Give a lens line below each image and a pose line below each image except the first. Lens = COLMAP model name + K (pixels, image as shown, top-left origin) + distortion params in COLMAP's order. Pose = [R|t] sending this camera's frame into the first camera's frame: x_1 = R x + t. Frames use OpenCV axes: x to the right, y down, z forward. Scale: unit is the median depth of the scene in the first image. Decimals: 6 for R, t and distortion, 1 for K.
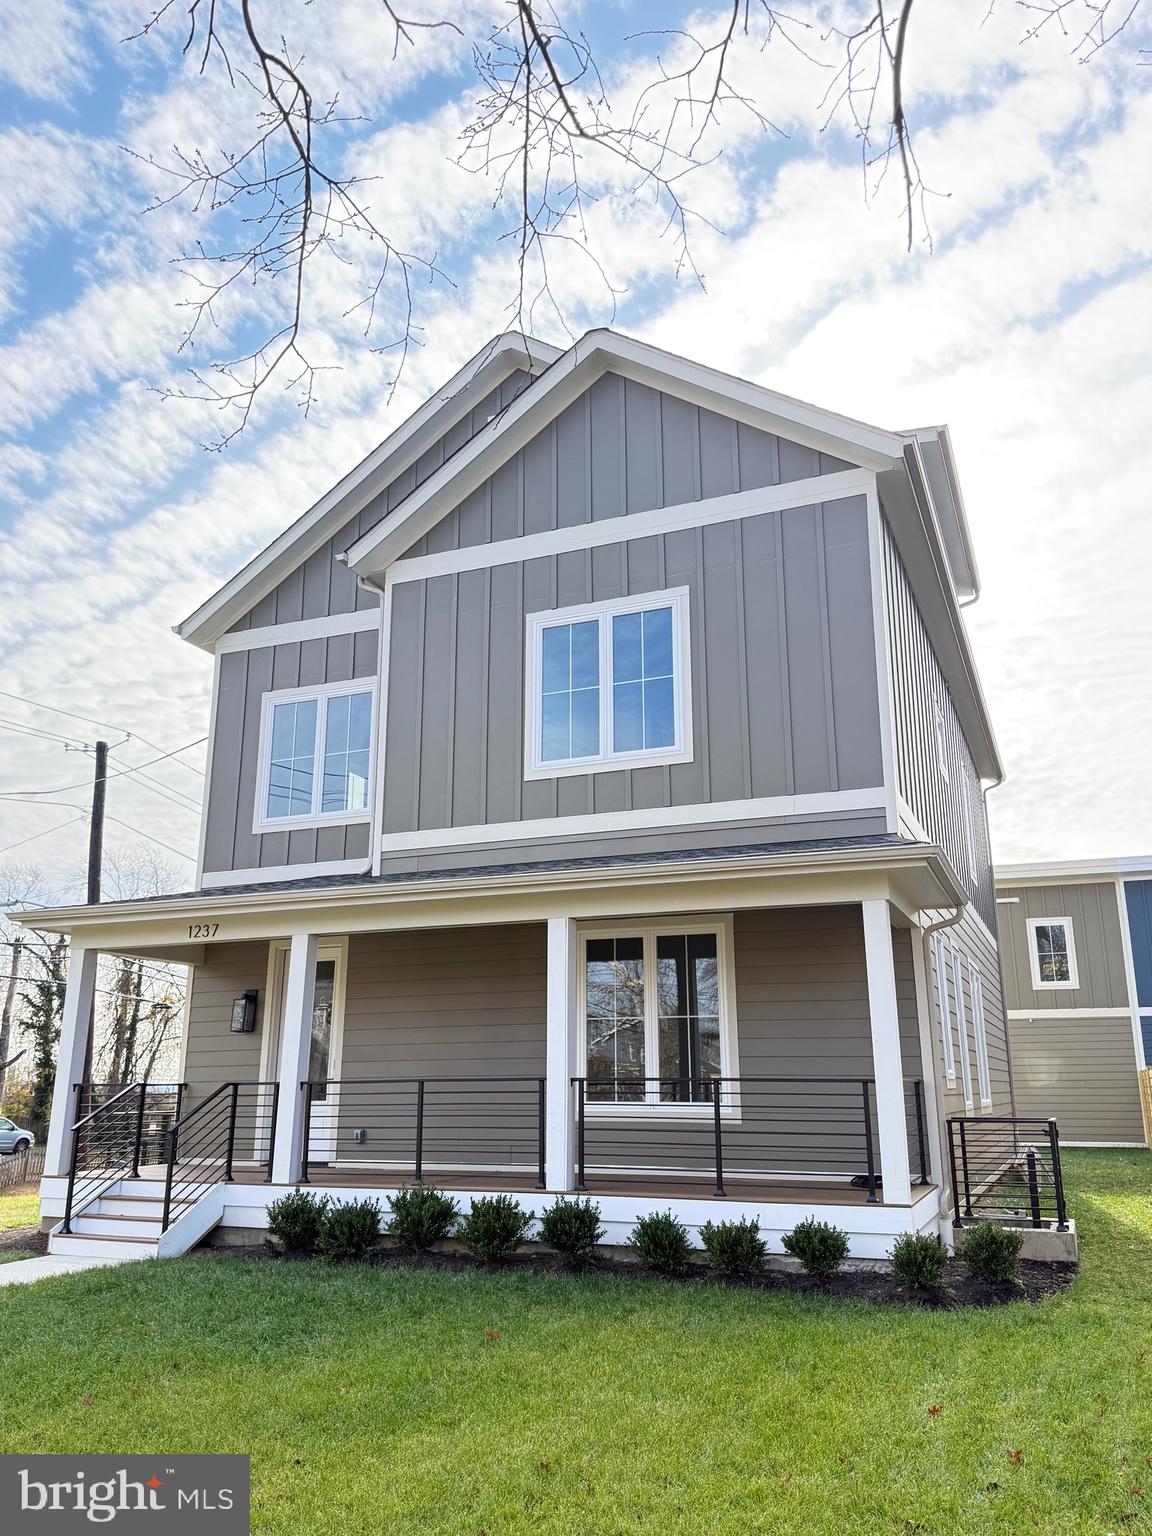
lens RADIAL K [[1107.3, 0, 645.6], [0, 1107.3, 782.1], [0, 0, 1]] dist [0.062846, -0.056173]
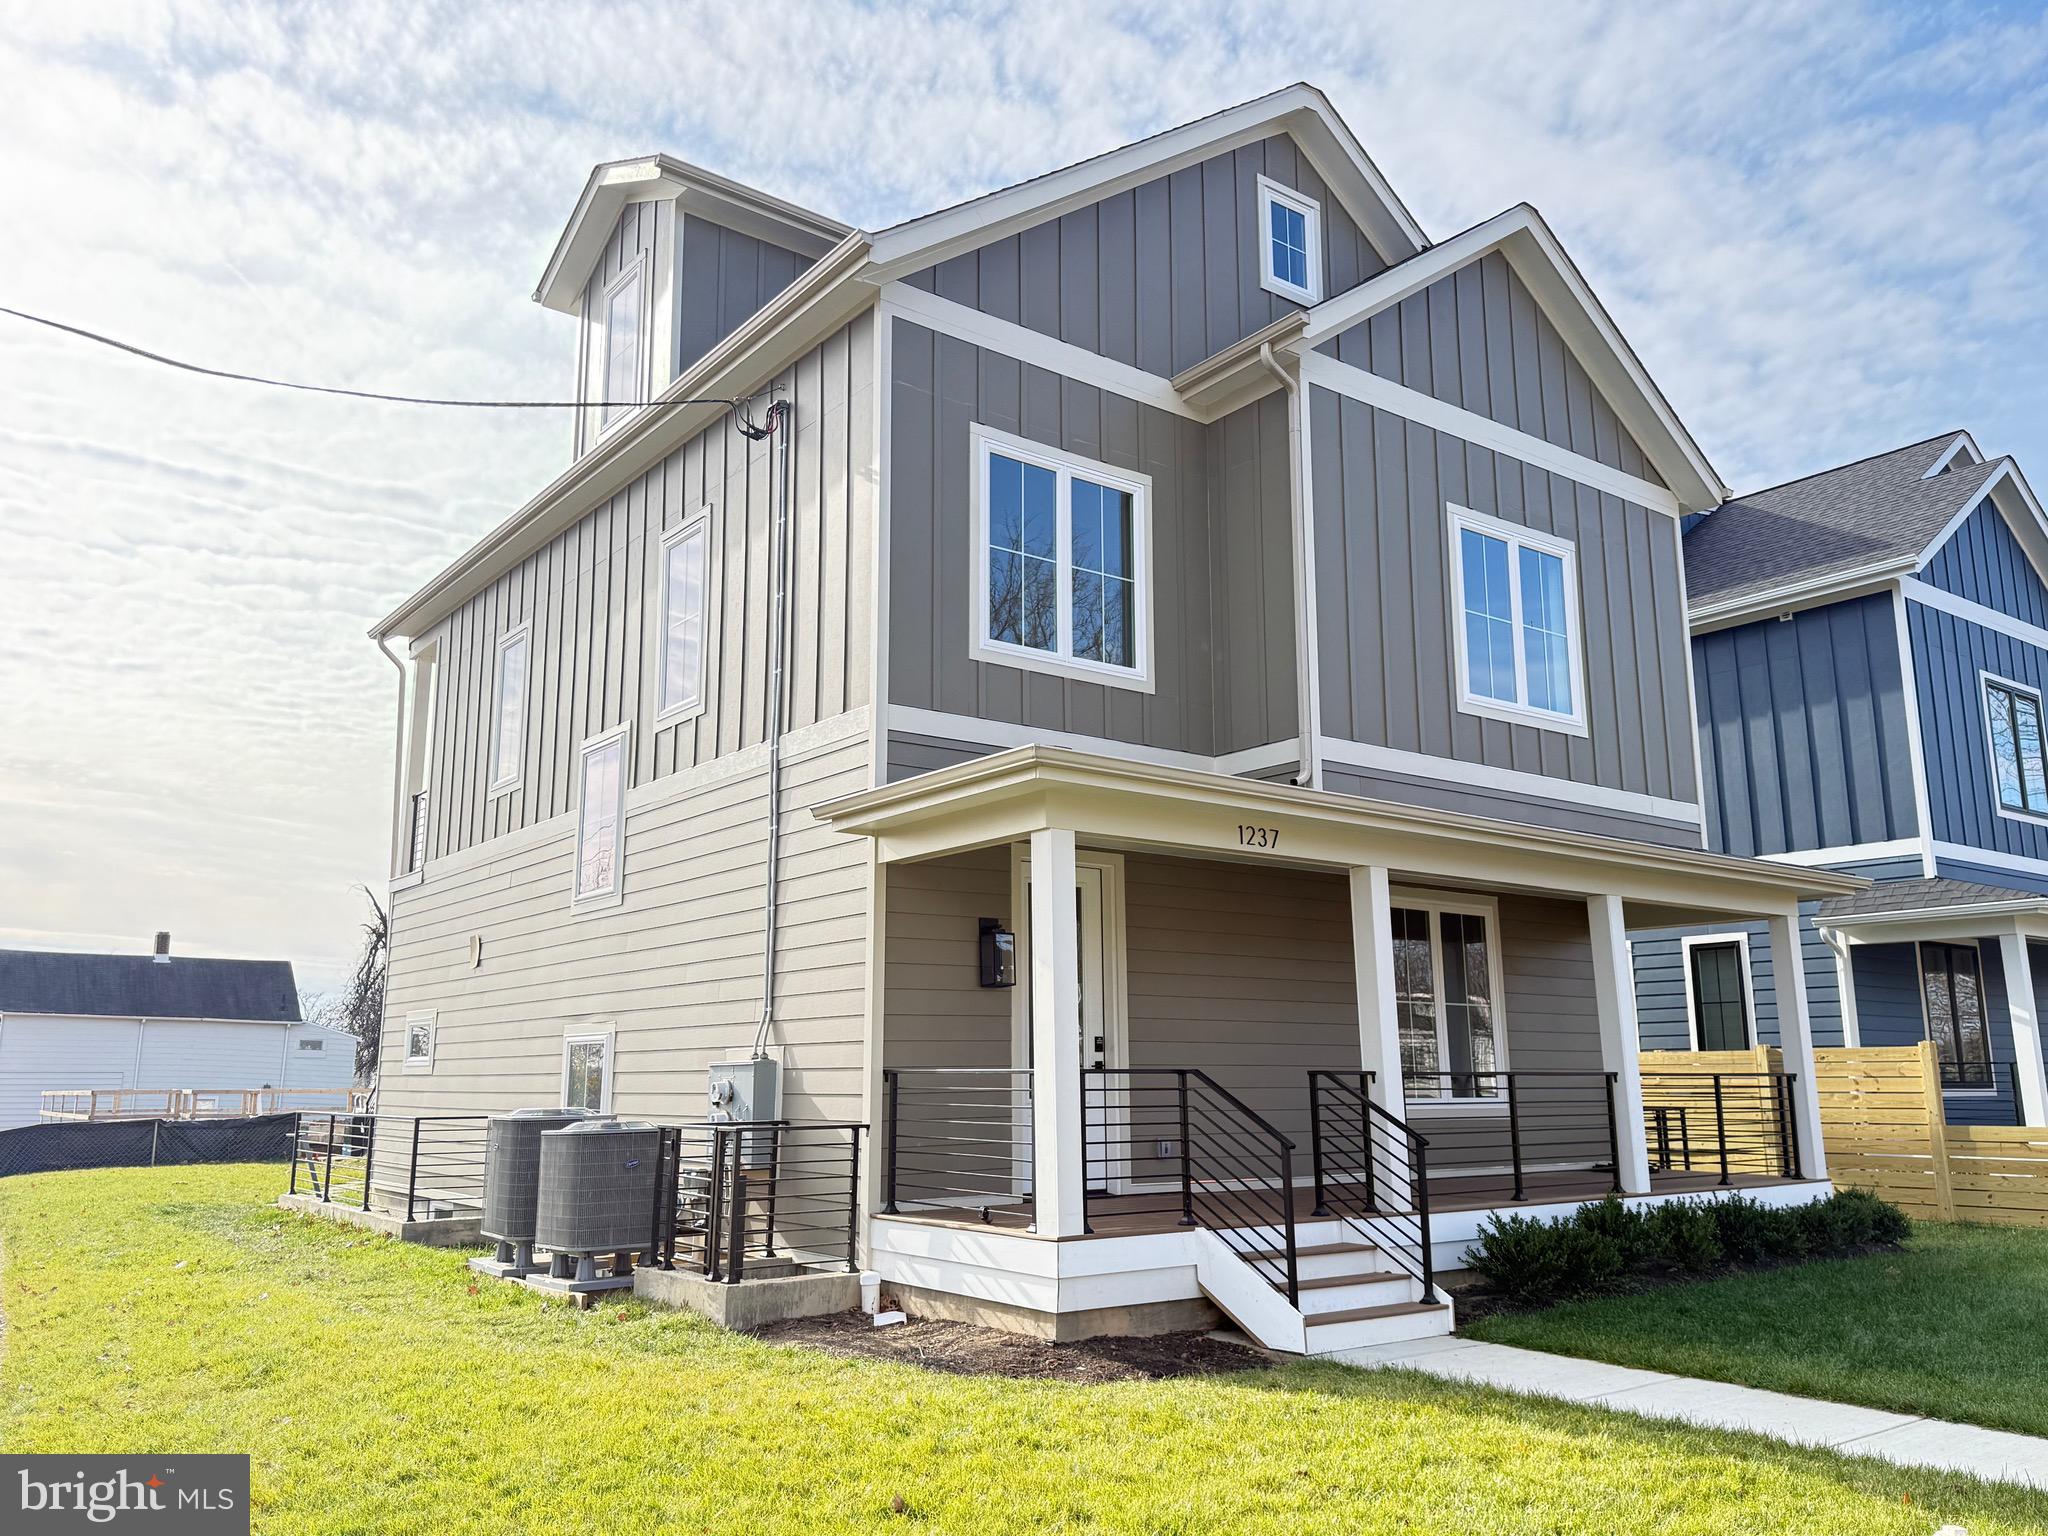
lens RADIAL K [[1476.5, 0, 1024.0], [0, 1476.5, 768.0], [0, 0, 1]] dist [0.062846, -0.056173]
pose [[0.555170, 0.174655, 0.813192, -1.139122], [-0.215021, 0.974606, -0.062527, 0.172360], [-0.803463, -0.140140, 0.578626, 0.607181]]
